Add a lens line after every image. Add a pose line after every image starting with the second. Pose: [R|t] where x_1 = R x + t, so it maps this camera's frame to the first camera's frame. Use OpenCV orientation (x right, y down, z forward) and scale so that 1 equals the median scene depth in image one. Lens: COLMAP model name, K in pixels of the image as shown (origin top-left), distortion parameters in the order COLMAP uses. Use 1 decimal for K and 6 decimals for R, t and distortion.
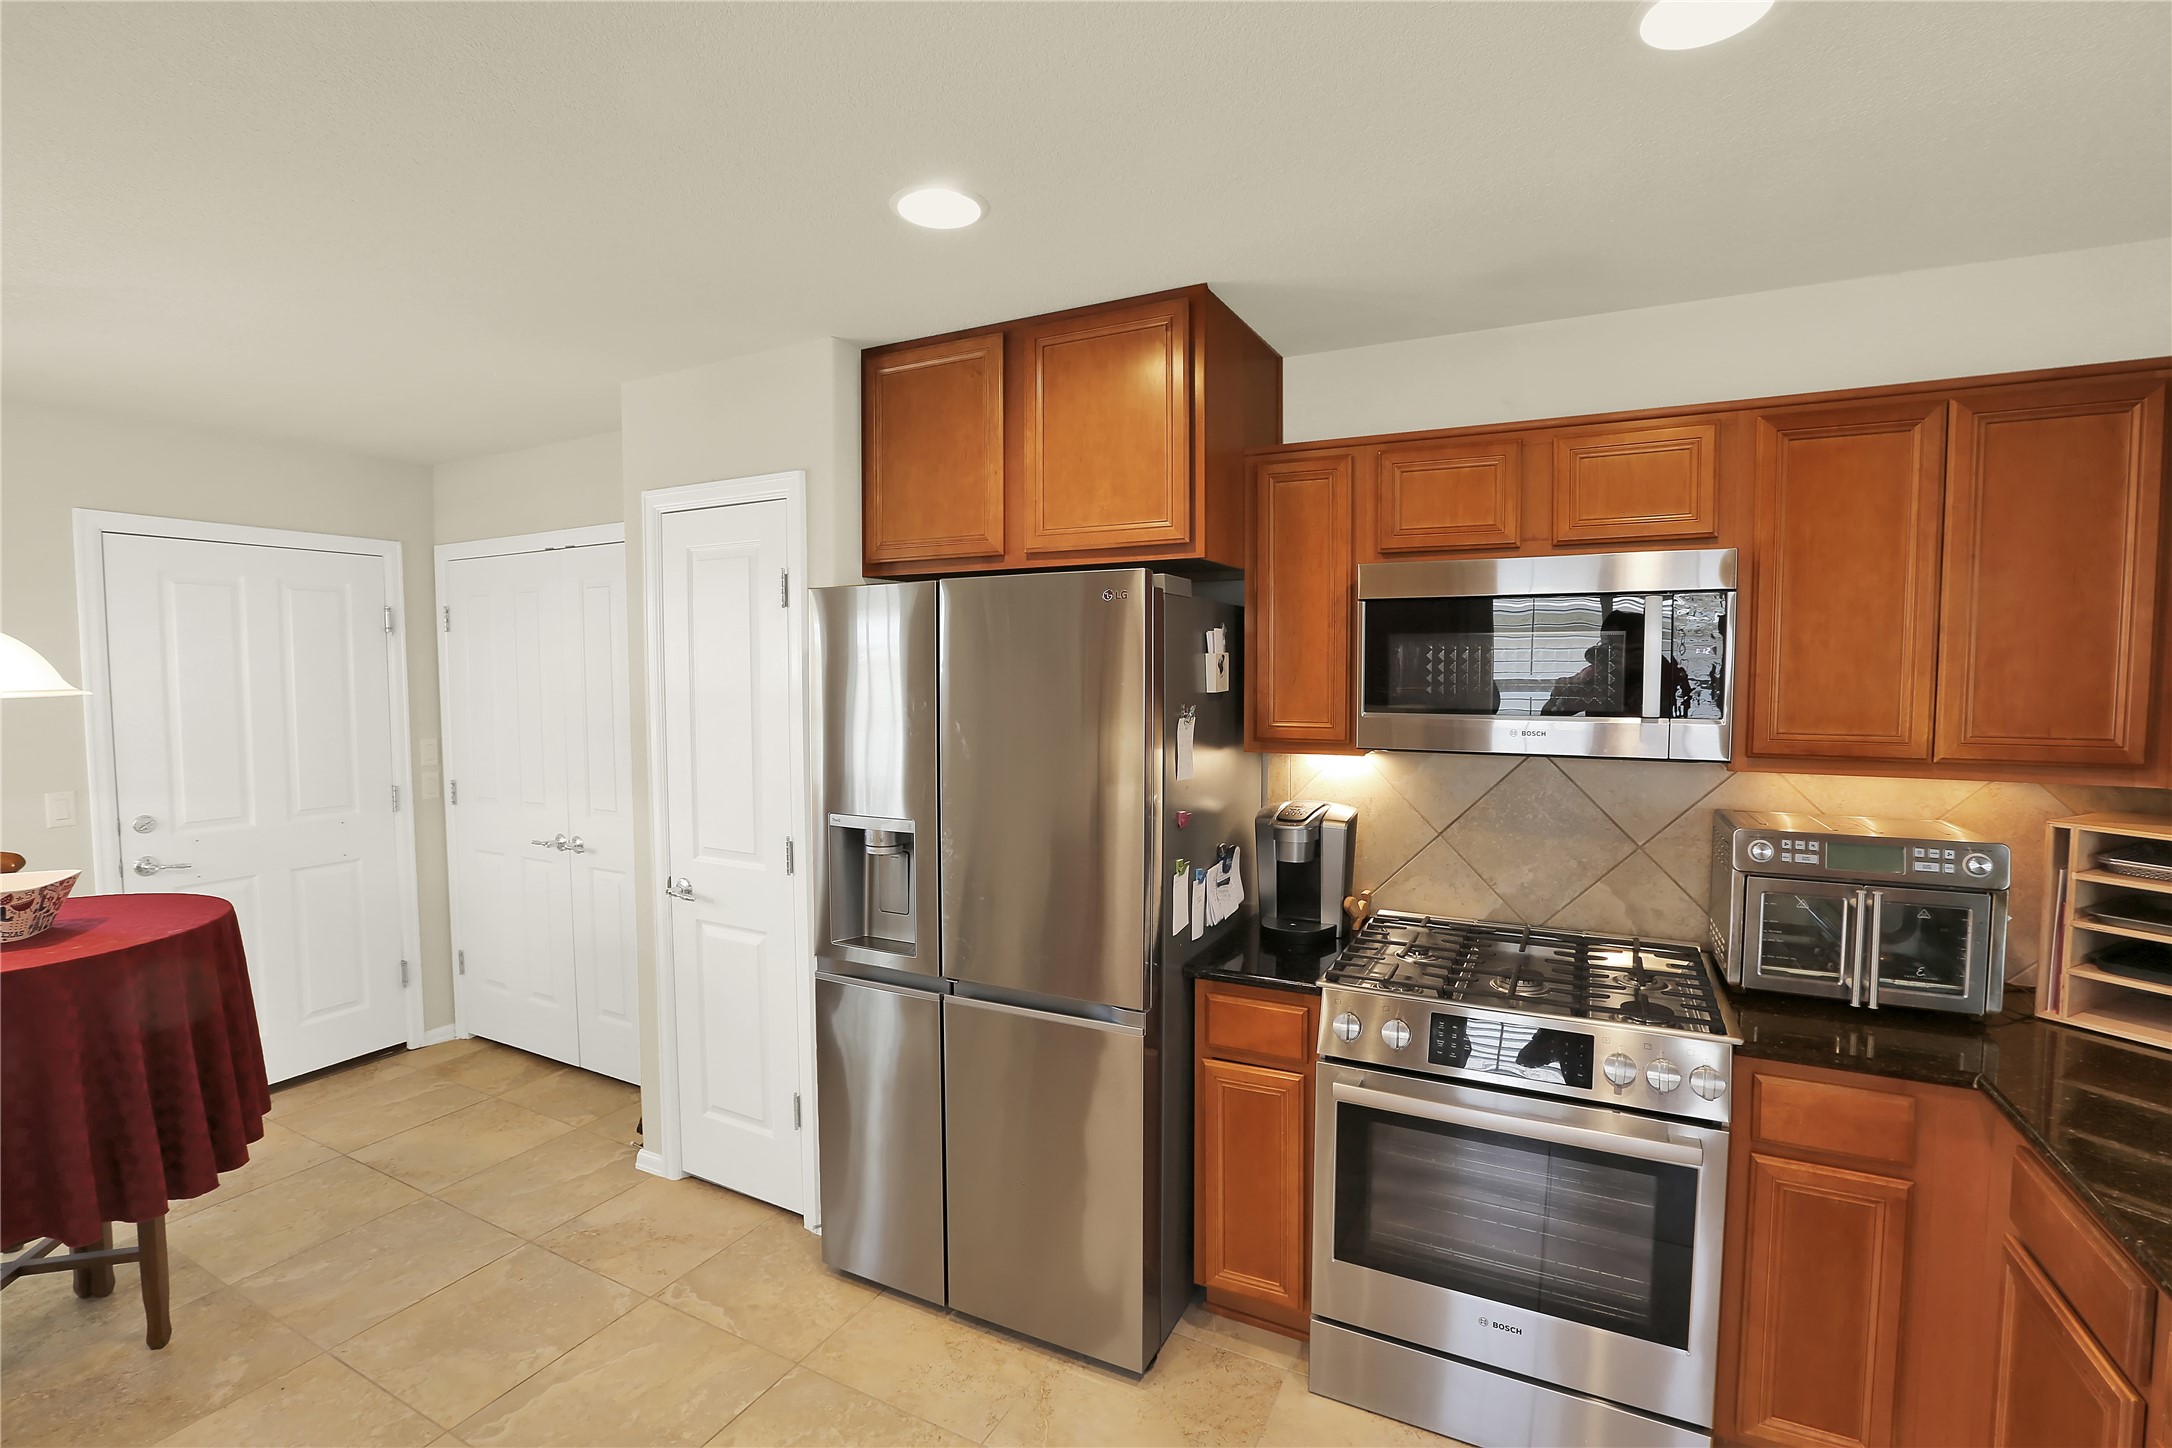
lens RADIAL K [[981.4, 0, 1083.3], [0, 981.4, 722.9], [0, 0, 1]] dist [-0.059034, 0.021617]
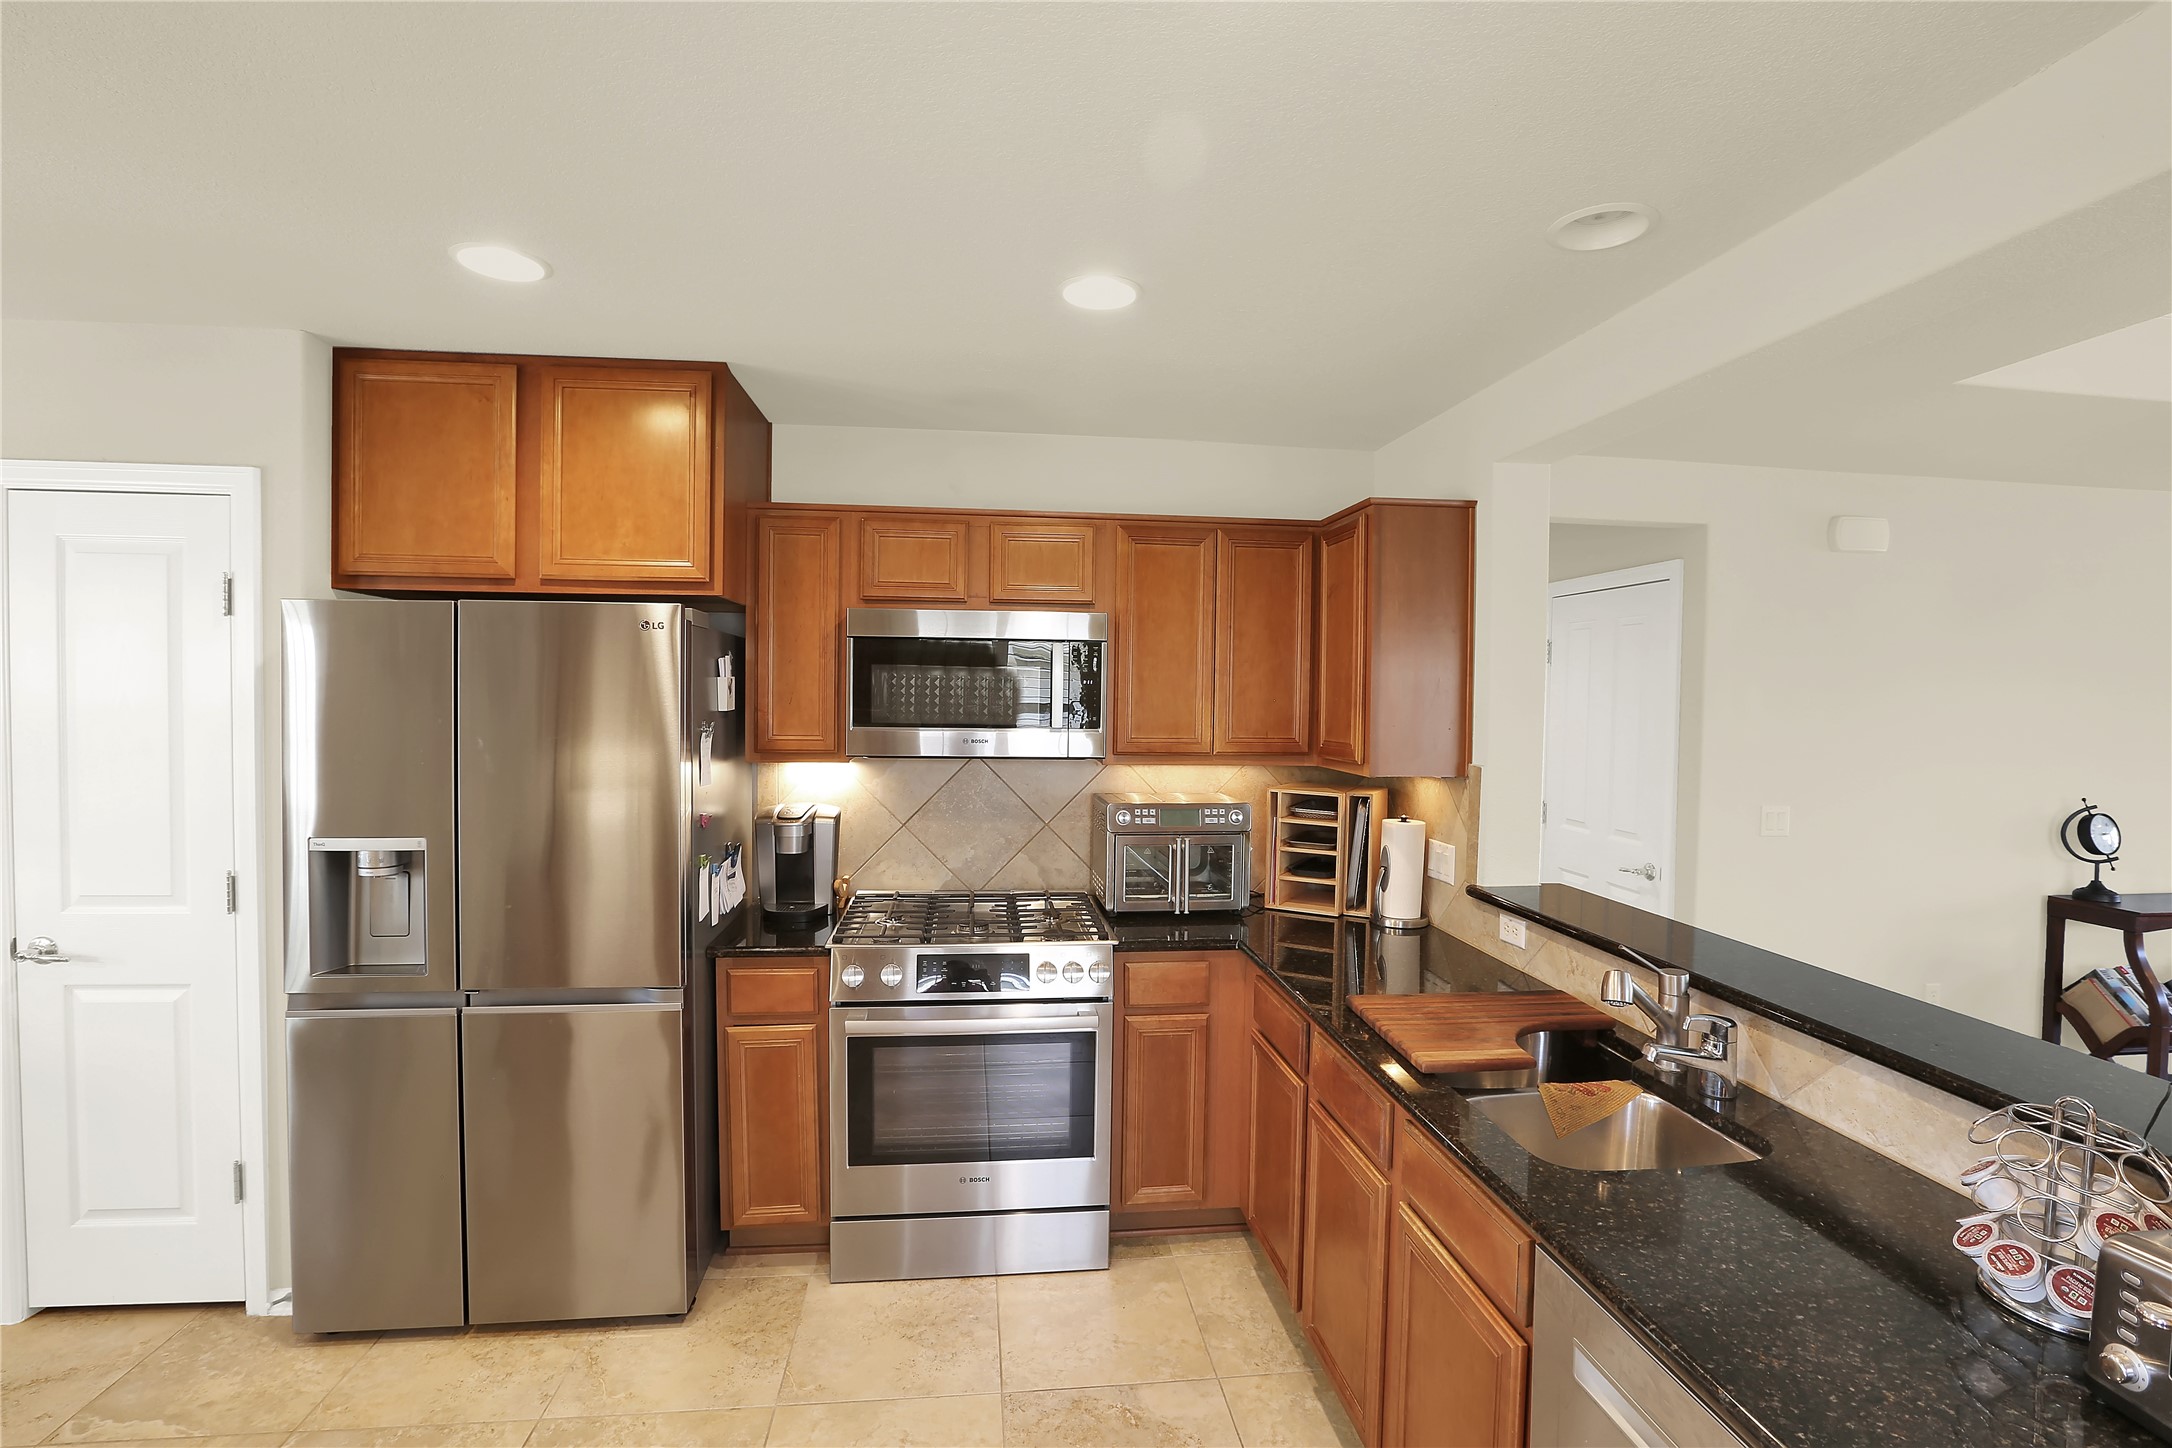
lens RADIAL K [[981.4, 0, 1083.3], [0, 981.4, 722.9], [0, 0, 1]] dist [-0.059034, 0.021617]
pose [[0.828971, -0.003907, 0.559278, -0.168373], [0.016540, 0.999709, -0.017533, 0.010964], [-0.559047, 0.023785, 0.828794, -0.199802]]
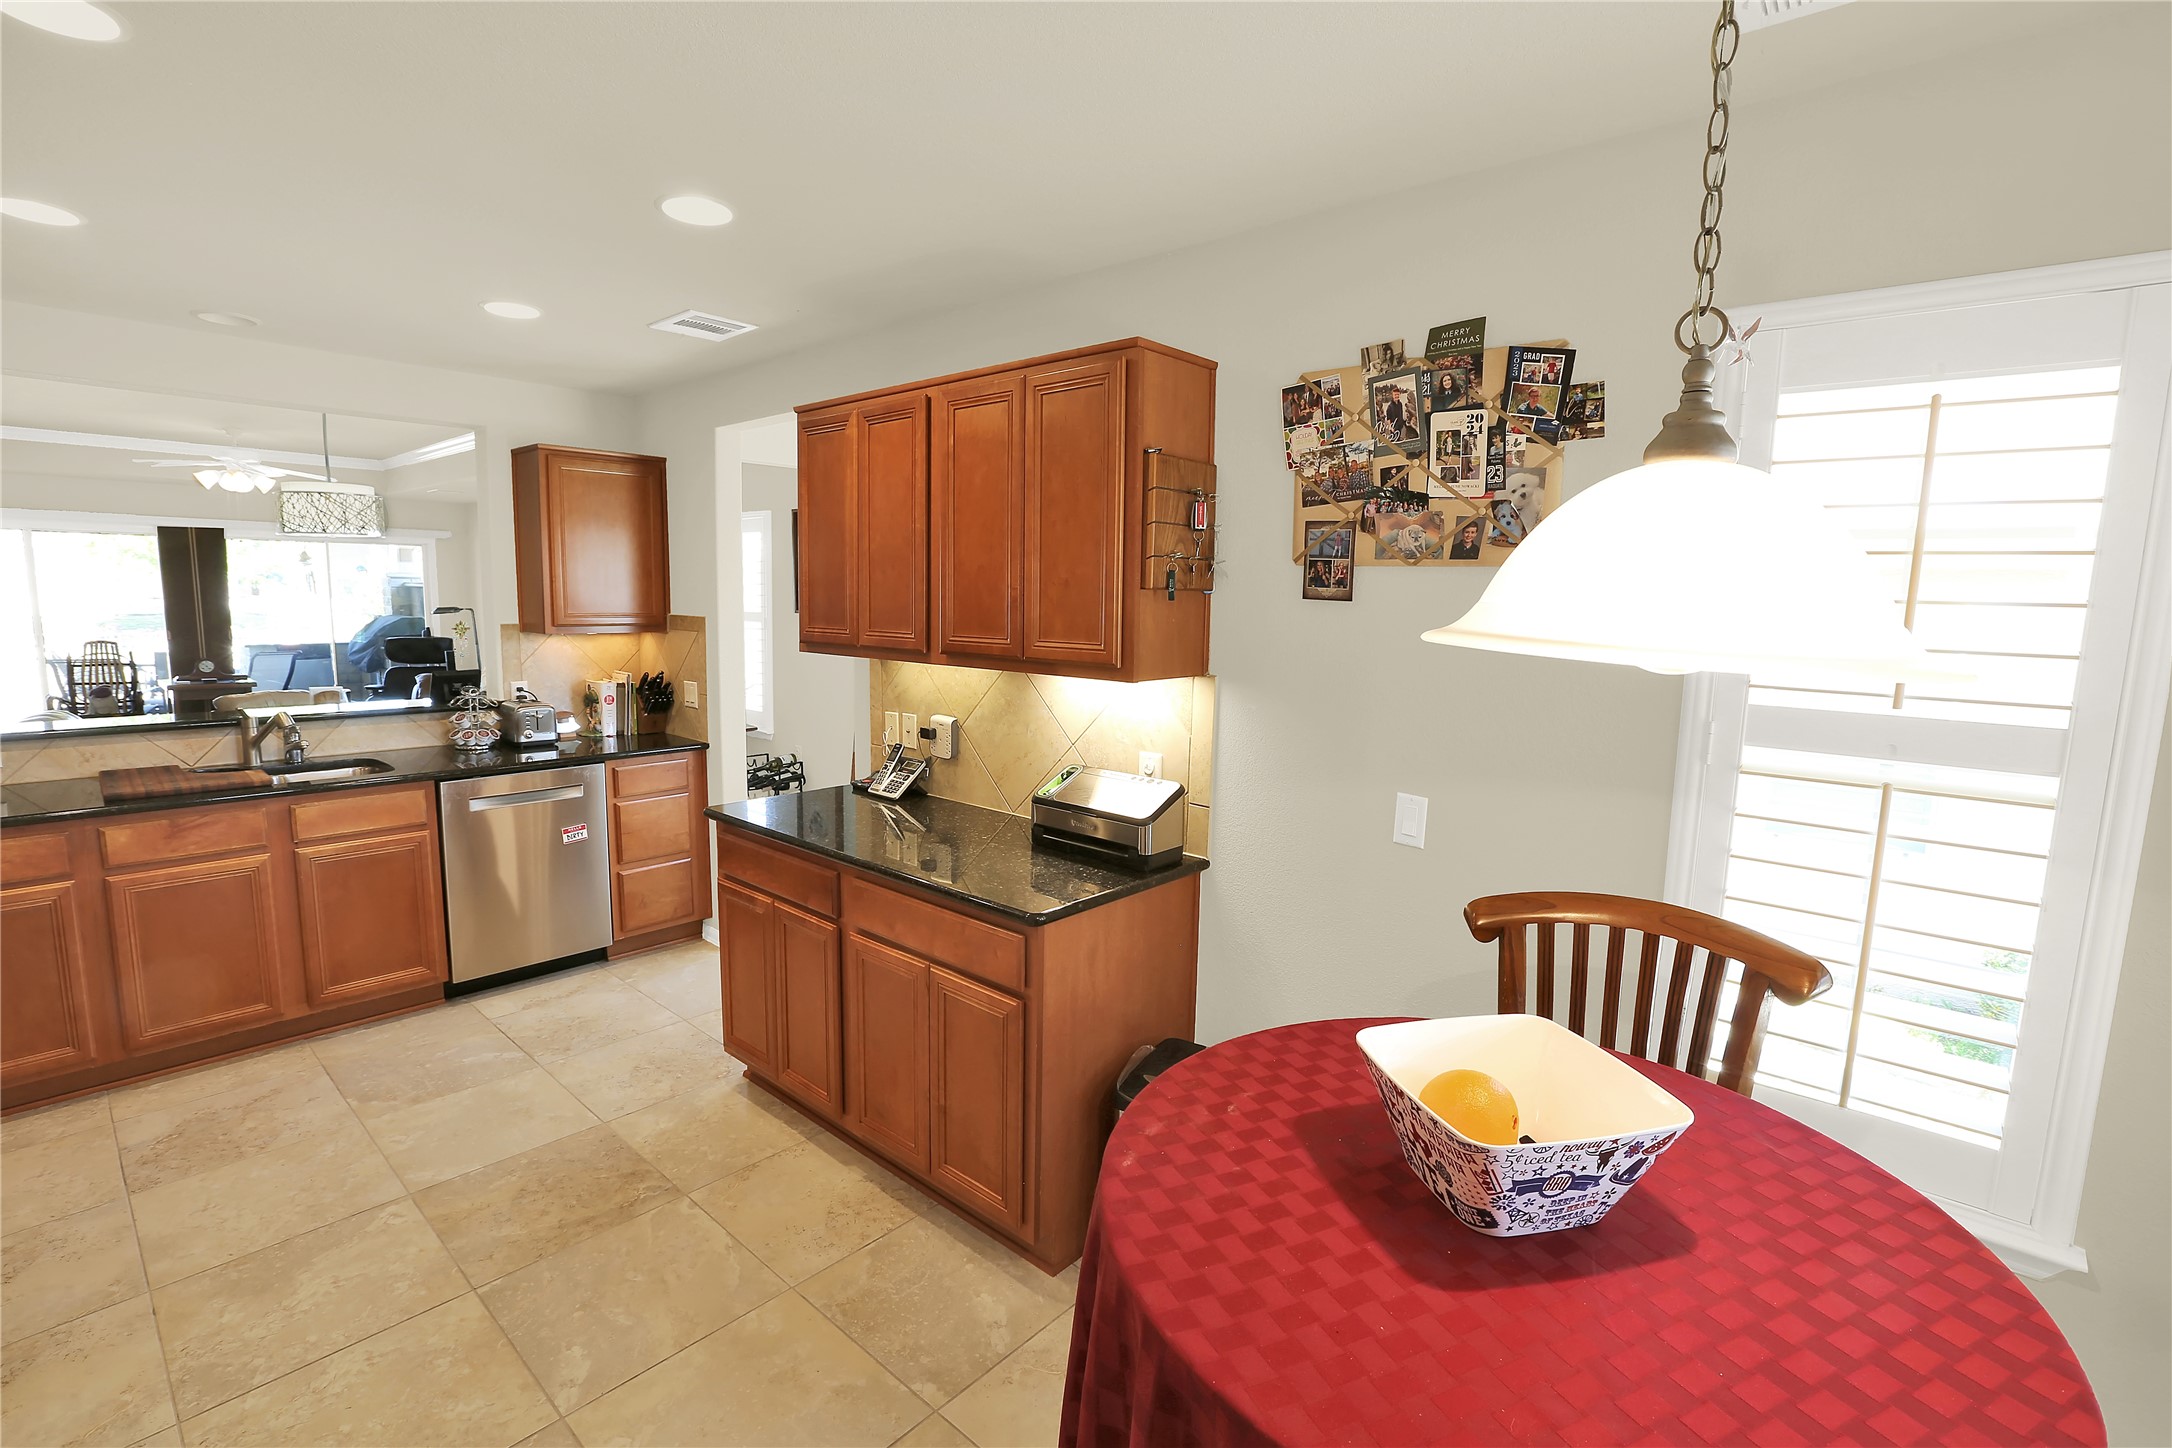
lens RADIAL K [[981.4, 0, 1083.3], [0, 981.4, 722.9], [0, 0, 1]] dist [-0.059034, 0.021617]
pose [[-0.970217, -0.048356, 0.237362, -1.003898], [-0.003841, 0.982821, 0.184523, -0.068327], [-0.242207, 0.178116, -0.953735, 1.353155]]
